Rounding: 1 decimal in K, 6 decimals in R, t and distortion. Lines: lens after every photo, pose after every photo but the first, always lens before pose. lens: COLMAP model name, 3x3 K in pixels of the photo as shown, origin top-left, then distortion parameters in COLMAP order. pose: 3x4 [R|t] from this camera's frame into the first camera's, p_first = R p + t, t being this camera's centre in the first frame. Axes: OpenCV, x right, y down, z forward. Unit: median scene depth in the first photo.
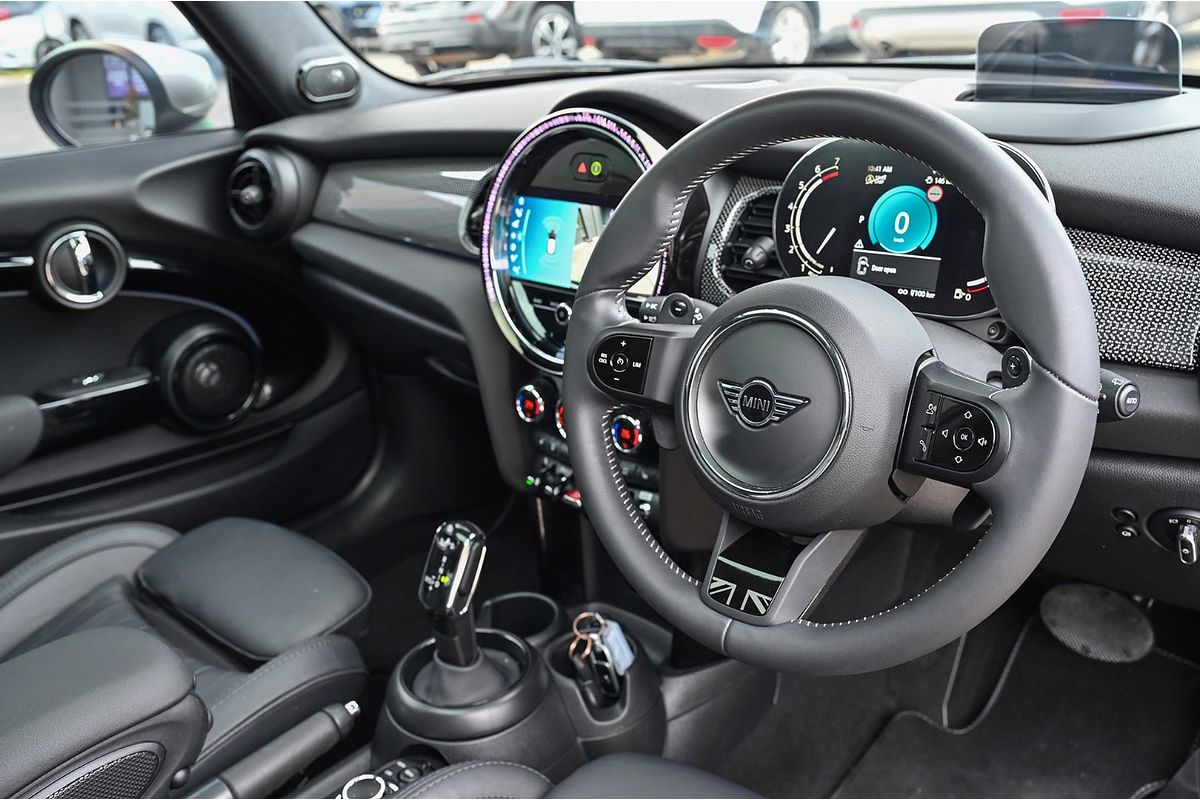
lens RADIAL K [[1085.6, 0, 600.0], [0, 1085.6, 400.0], [0, 0, 1]] dist [0.006414, -0.002383]
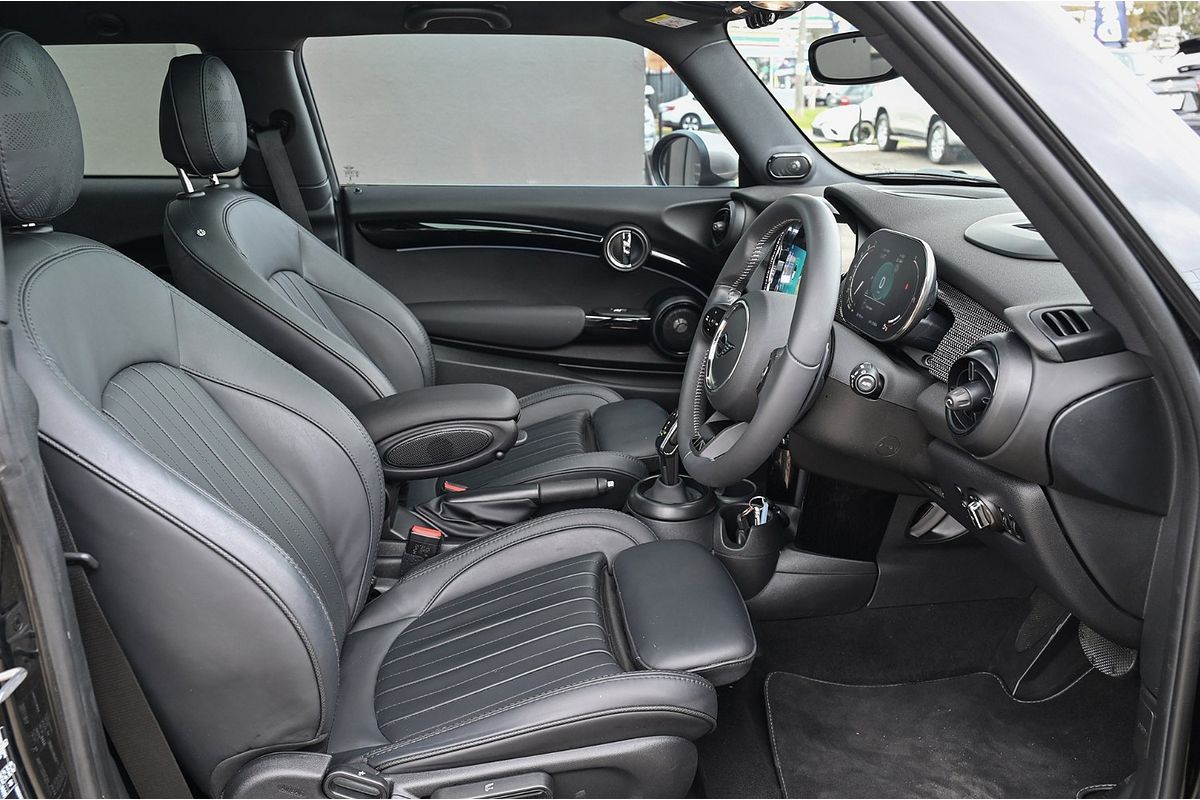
lens RADIAL K [[925.7, 0, 600.0], [0, 925.7, 400.0], [0, 0, 1]] dist [-0.000738, -0.001549]
pose [[0.727859, 0.268374, -0.631028, 0.858397], [-0.285811, 0.955221, 0.076584, 0.024389], [0.623325, 0.124613, 0.771970, -0.335551]]
